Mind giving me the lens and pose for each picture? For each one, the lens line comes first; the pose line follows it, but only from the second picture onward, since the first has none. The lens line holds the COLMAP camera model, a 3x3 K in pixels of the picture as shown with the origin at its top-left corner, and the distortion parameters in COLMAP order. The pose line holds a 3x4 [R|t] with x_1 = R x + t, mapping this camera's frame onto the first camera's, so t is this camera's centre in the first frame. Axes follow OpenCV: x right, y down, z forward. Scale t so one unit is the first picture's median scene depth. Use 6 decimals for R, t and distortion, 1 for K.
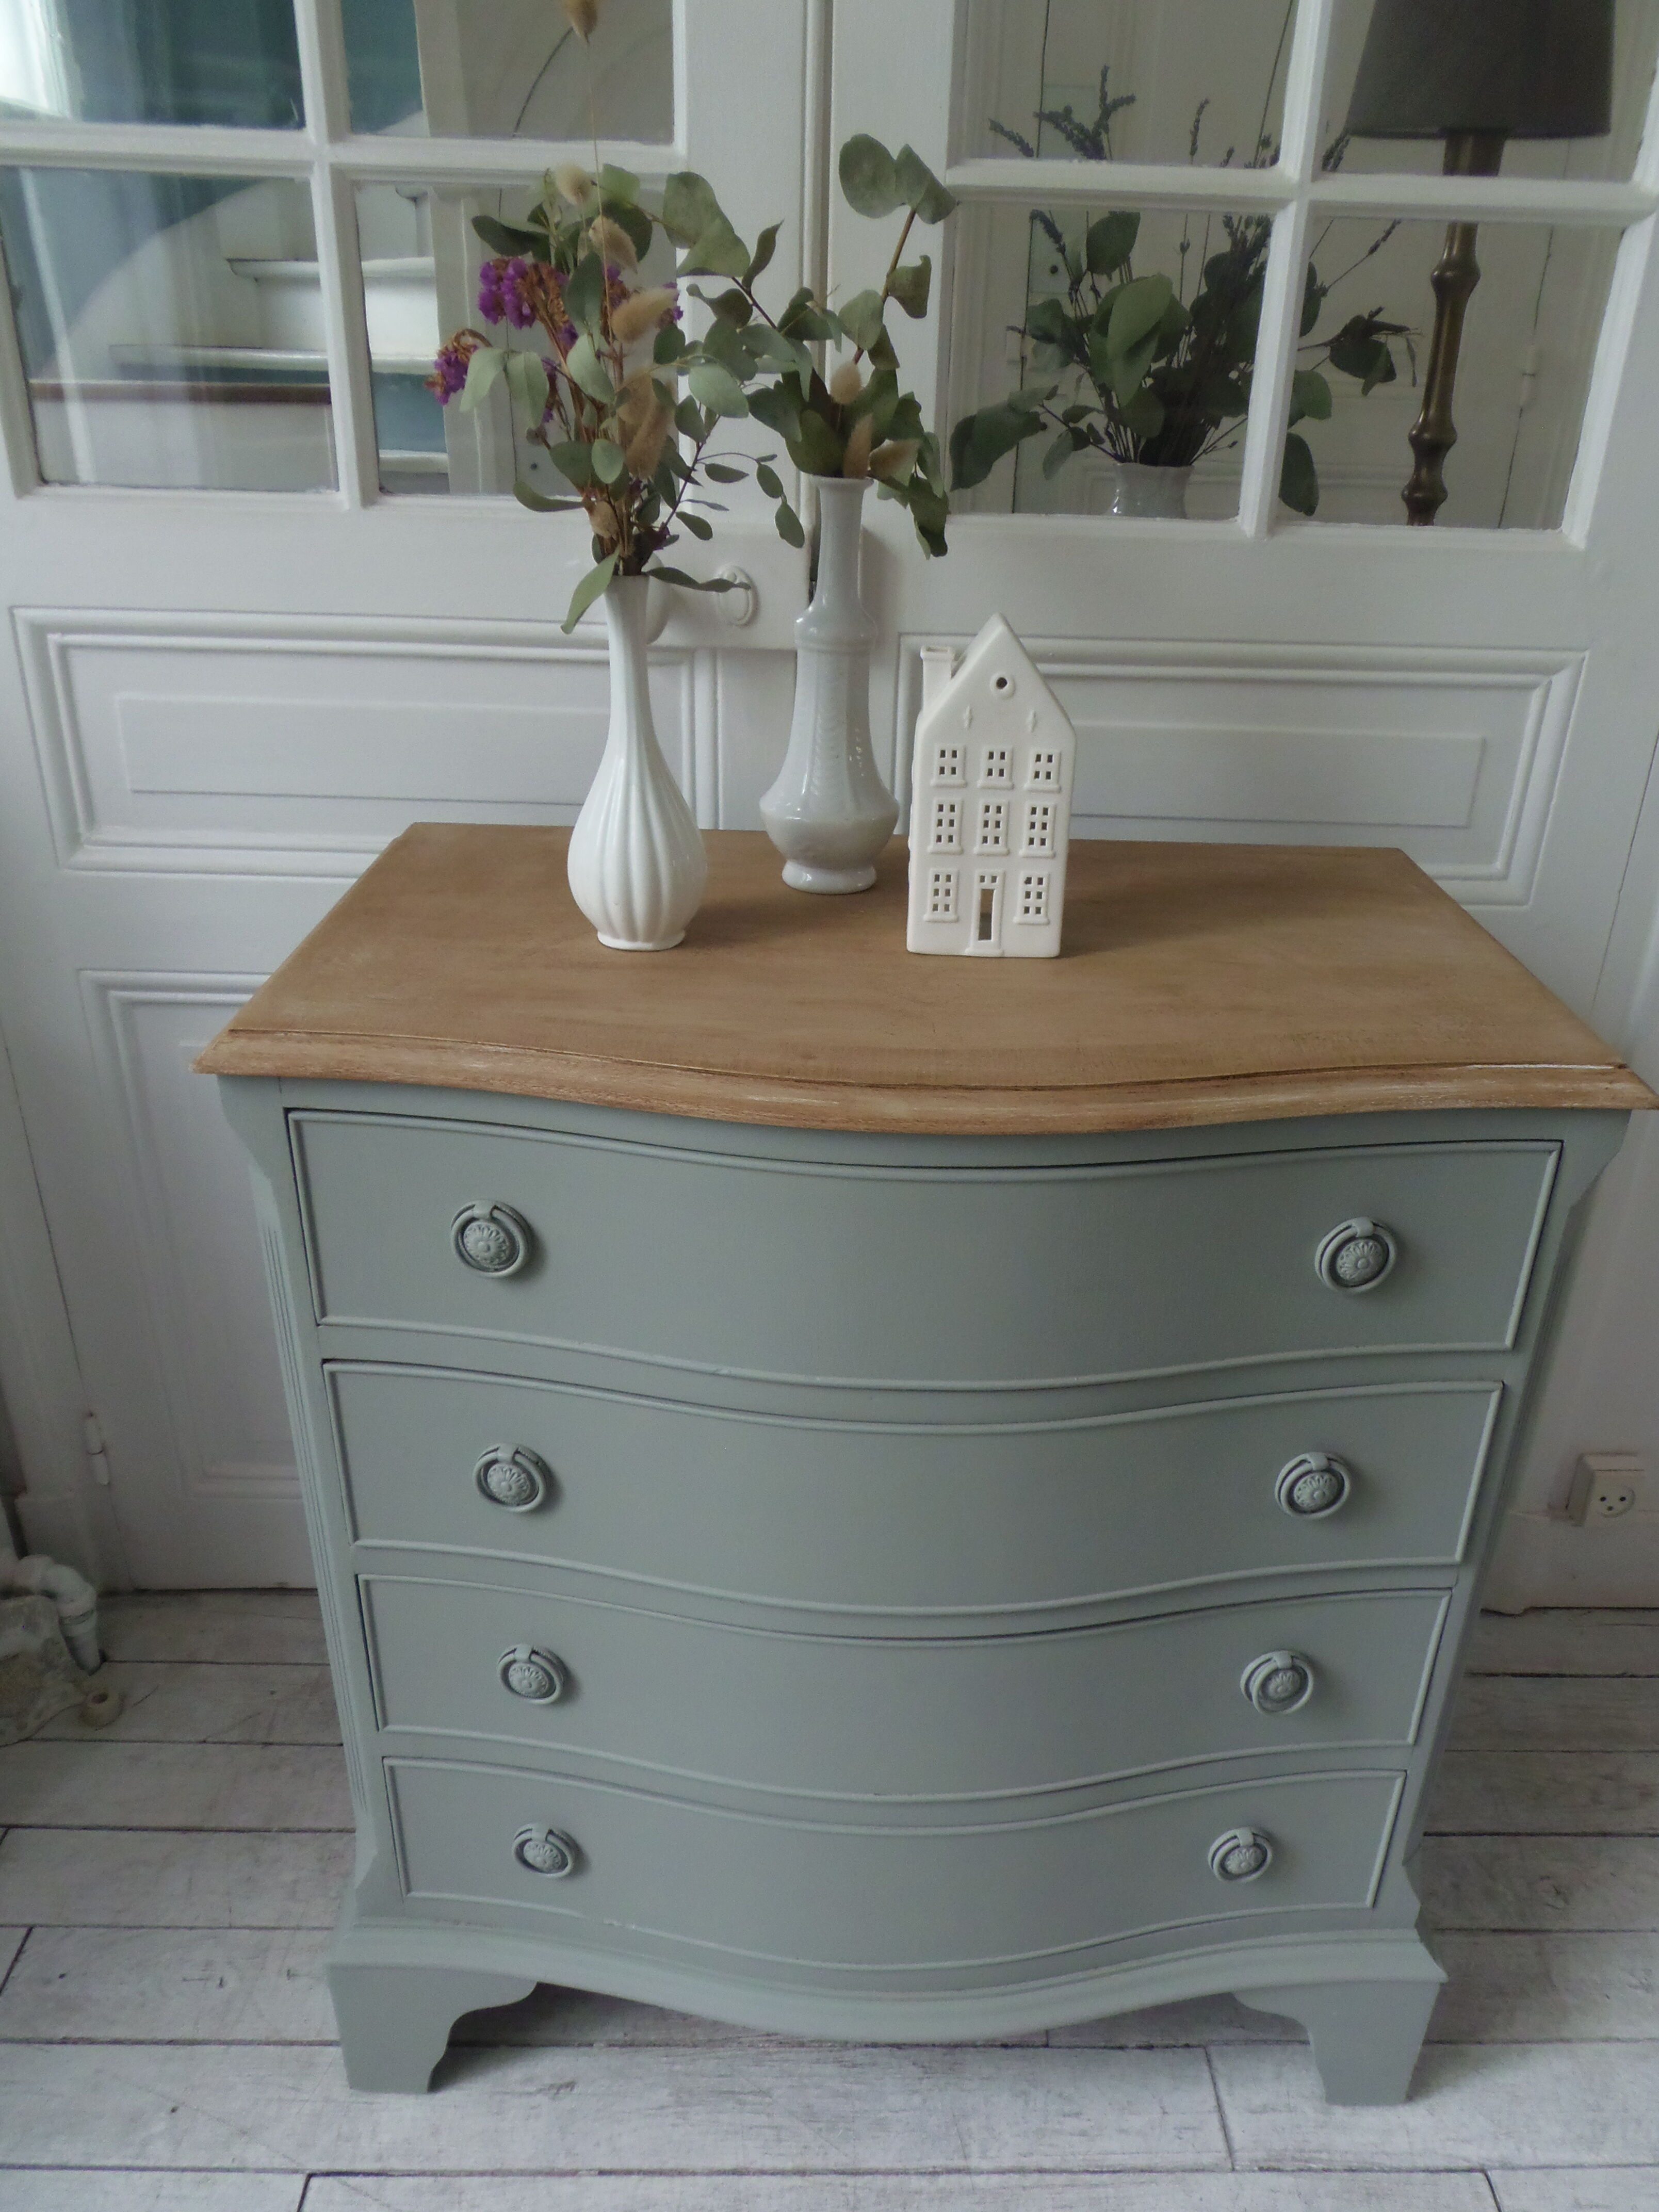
lens RADIAL K [[1603.2, 0, 872.1], [0, 1603.2, 1123.4], [0, 0, 1]] dist [-0.009438, -0.007278]
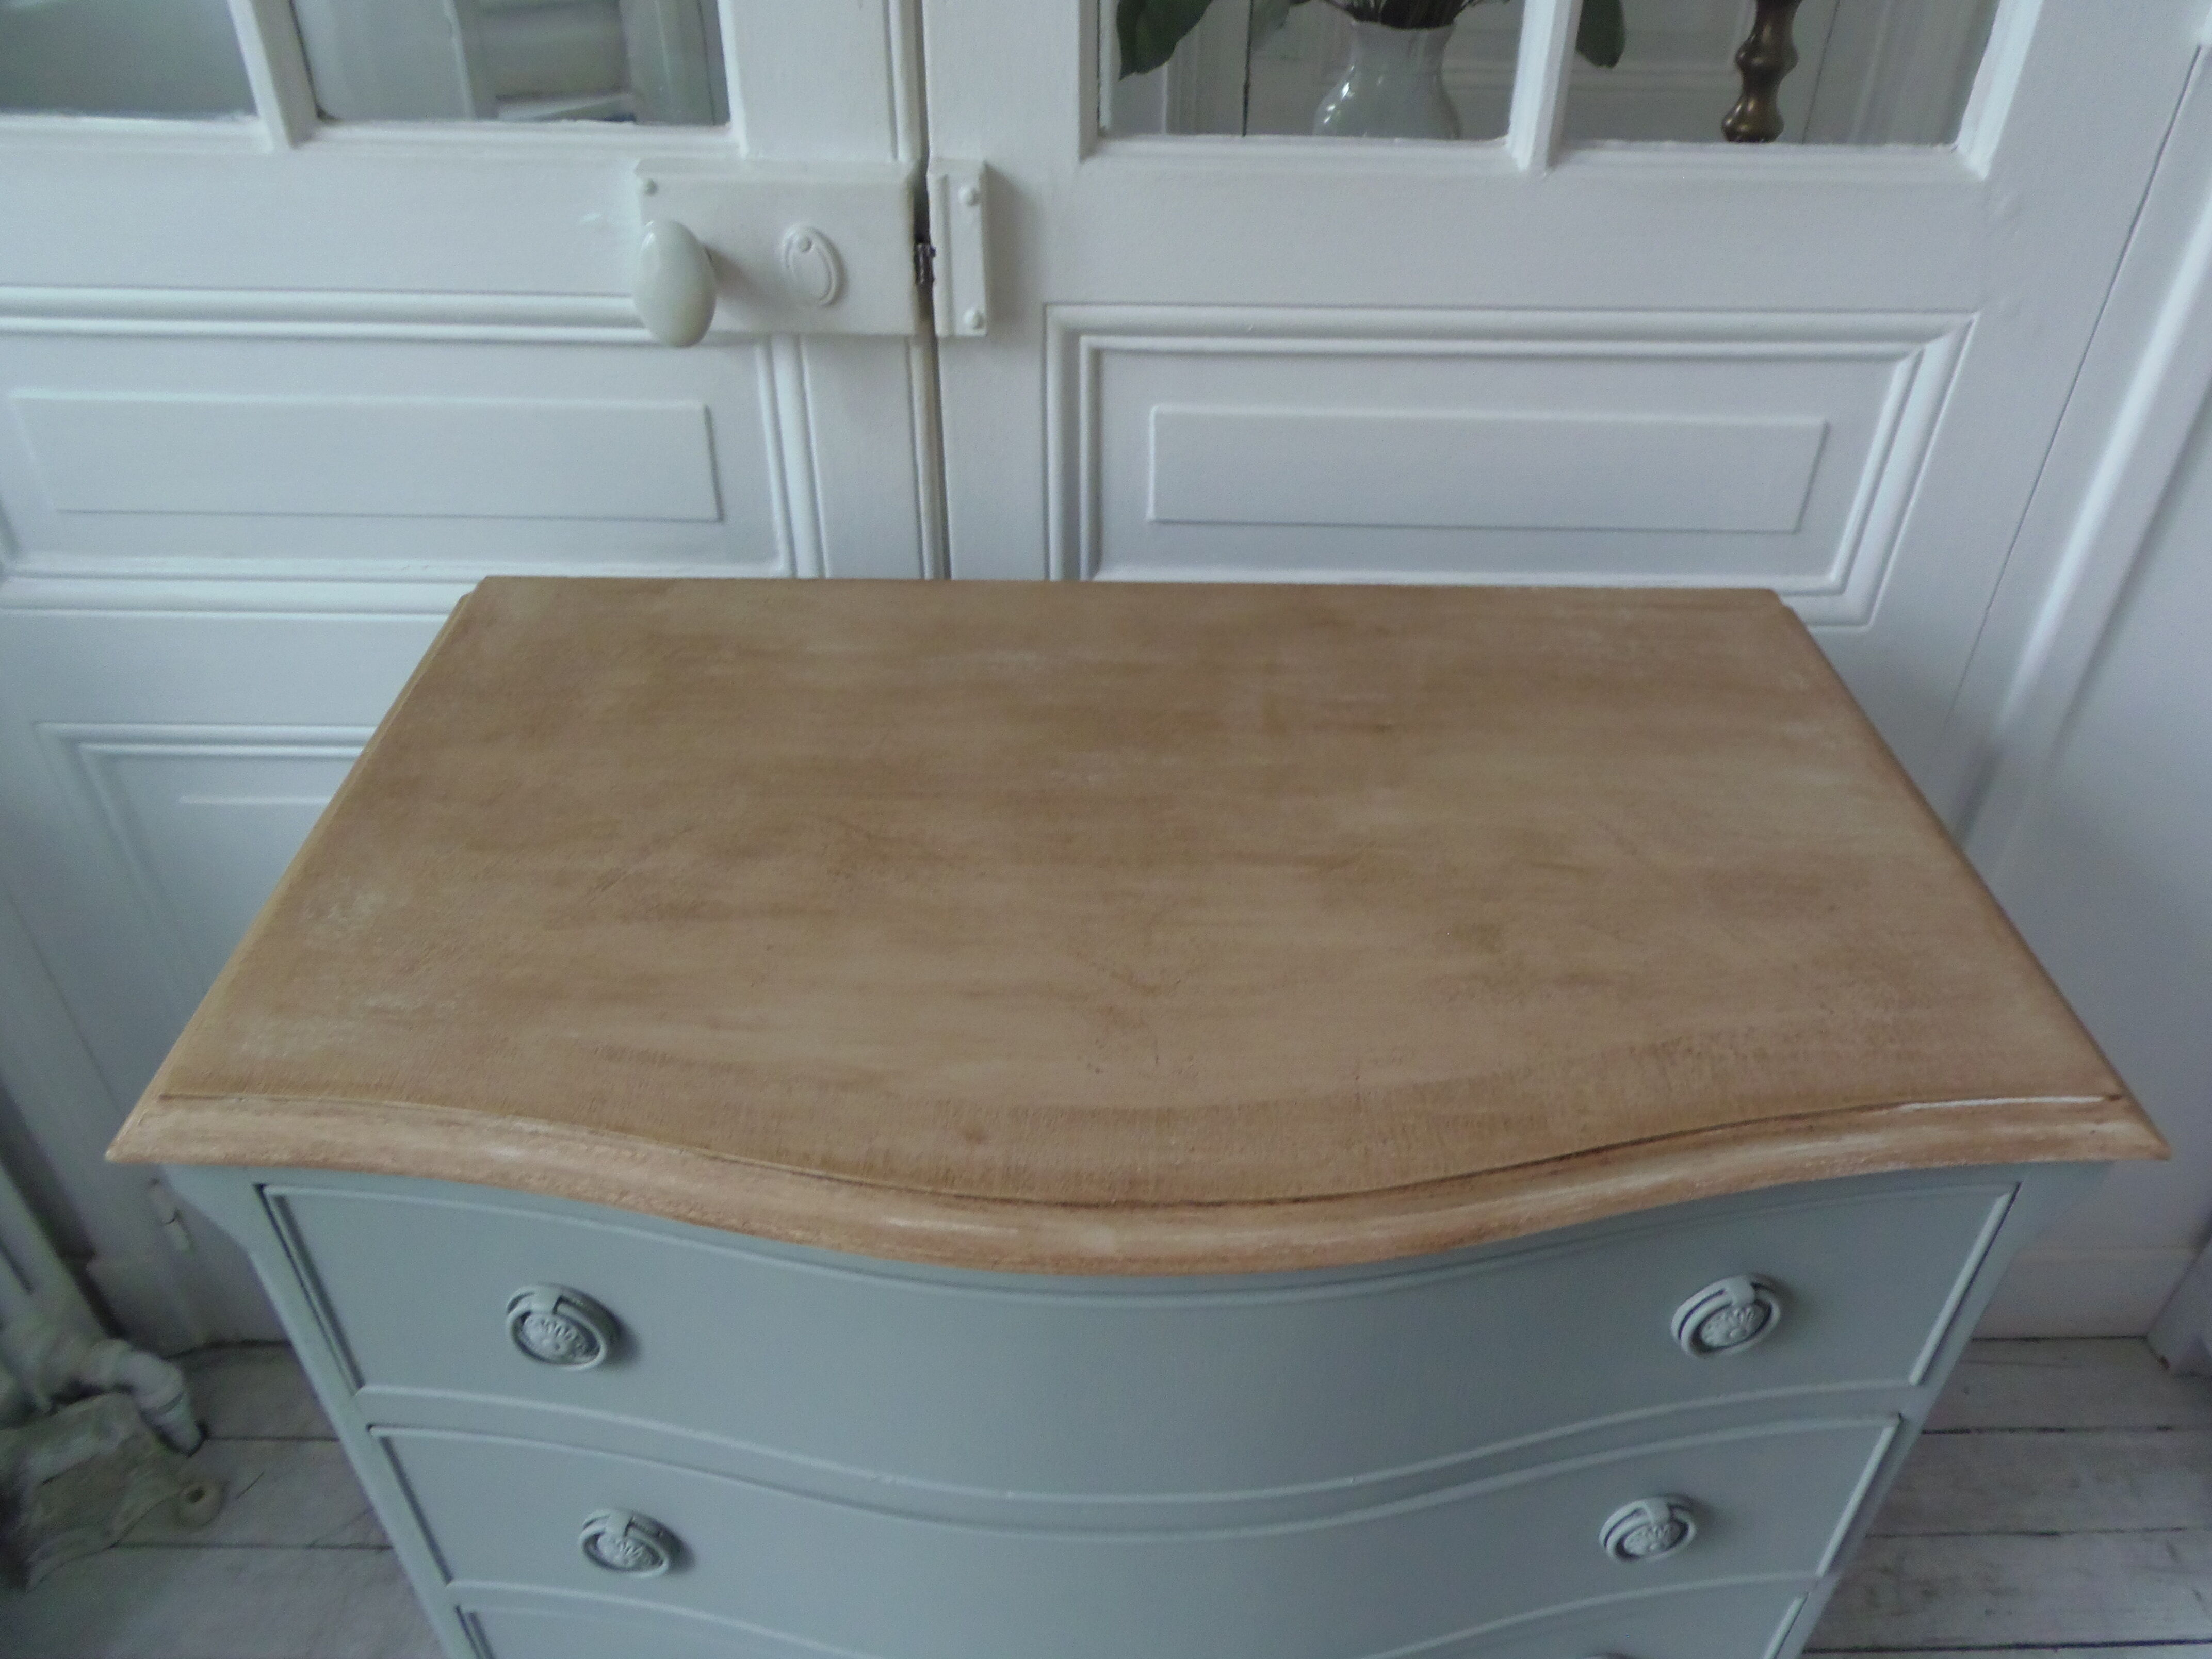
lens RADIAL K [[1603.2, 0, 1148.9], [0, 1603.2, 789.7], [0, 0, 1]] dist [-0.009438, -0.007278]
pose [[0.999960, -0.007375, -0.005147, 0.070377], [0.008150, 0.985093, 0.171830, -0.220703], [0.003803, -0.171865, 0.985113, 0.244857]]
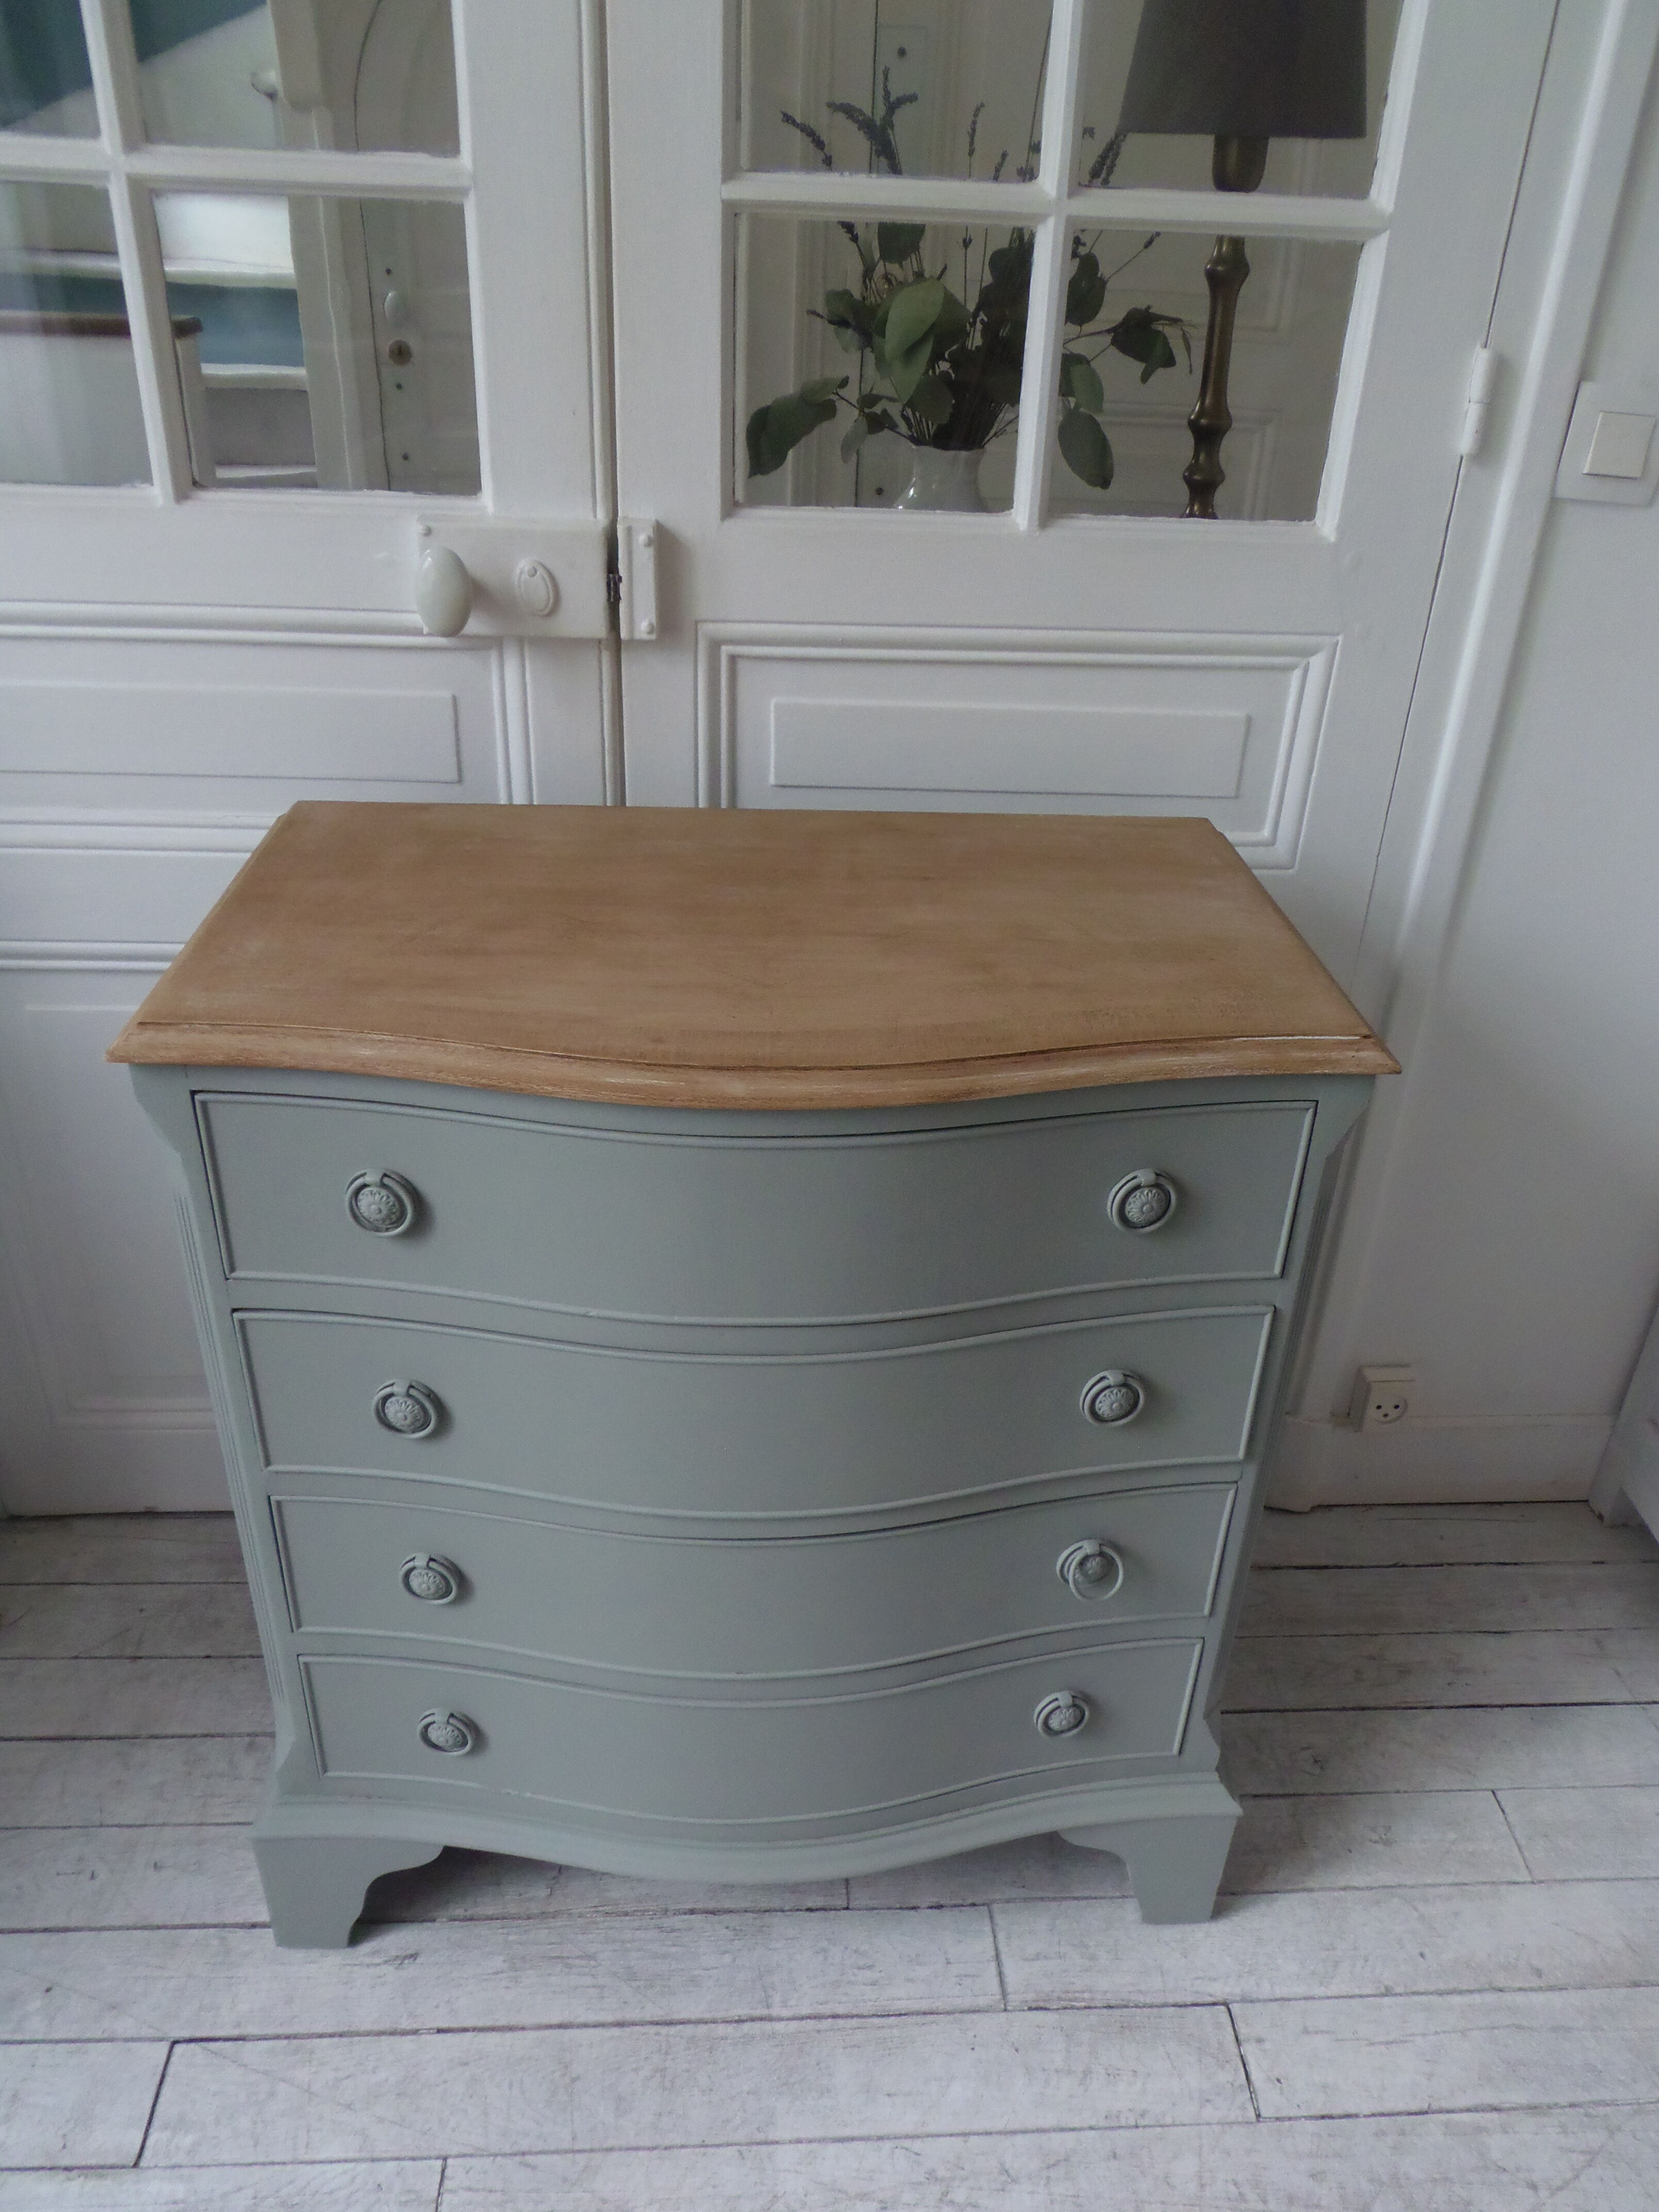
lens RADIAL K [[1603.2, 0, 856.3], [0, 1603.2, 1113.6], [0, 0, 1]] dist [-0.009438, -0.007278]
pose [[0.999047, -0.011145, 0.042210, 0.077750], [0.008588, 0.998145, 0.060279, -0.045157], [-0.042804, -0.059859, 0.997289, -0.083731]]
